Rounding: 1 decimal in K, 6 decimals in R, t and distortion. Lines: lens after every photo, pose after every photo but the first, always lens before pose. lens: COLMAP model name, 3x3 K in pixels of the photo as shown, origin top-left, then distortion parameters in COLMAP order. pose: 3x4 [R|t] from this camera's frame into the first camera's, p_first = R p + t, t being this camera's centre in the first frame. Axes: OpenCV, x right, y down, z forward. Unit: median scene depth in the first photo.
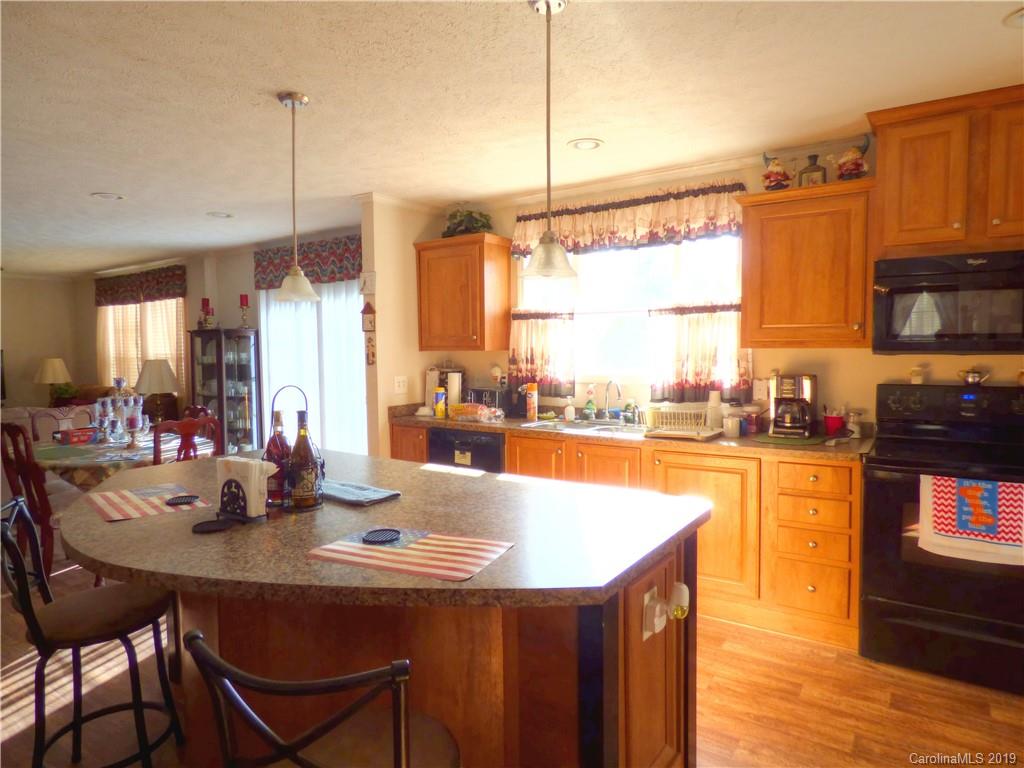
lens RADIAL K [[612.4, 0, 513.1], [0, 612.4, 377.4], [0, 0, 1]] dist [-0.015505, 0.004861]
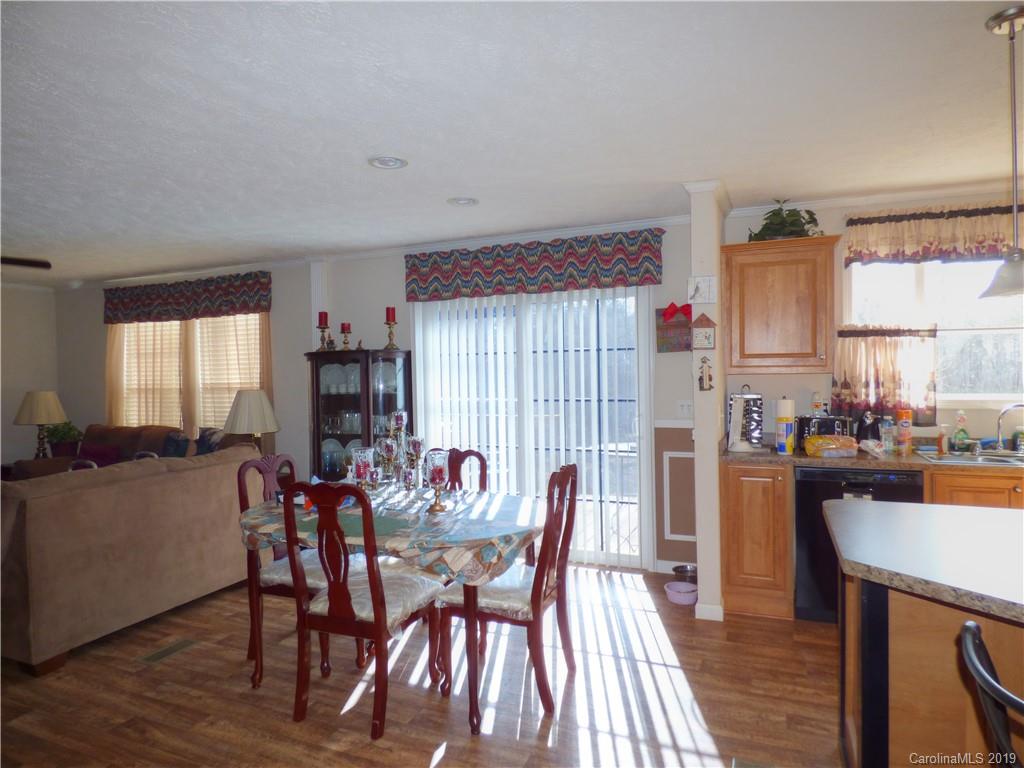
lens RADIAL K [[612.4, 0, 516.7], [0, 612.4, 382.2], [0, 0, 1]] dist [-0.015505, 0.004861]
pose [[0.980592, -0.006281, 0.195957, -0.693246], [0.013879, 0.999203, -0.037428, -0.005856], [-0.195566, 0.039421, 0.979898, 0.275885]]
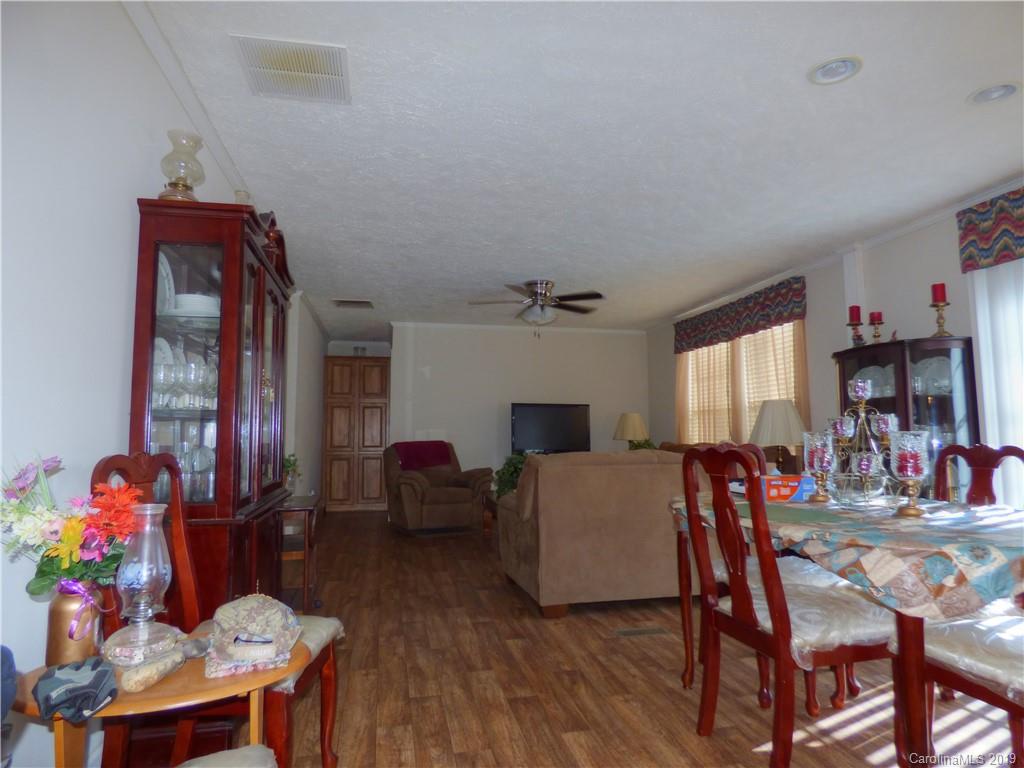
lens RADIAL K [[612.4, 0, 513.1], [0, 612.4, 383.6], [0, 0, 1]] dist [-0.015505, 0.004861]
pose [[0.724999, -0.048897, -0.687012, -0.530684], [-0.037743, 0.993157, -0.110516, 0.078508], [0.687715, 0.106054, 0.718193, 0.424211]]
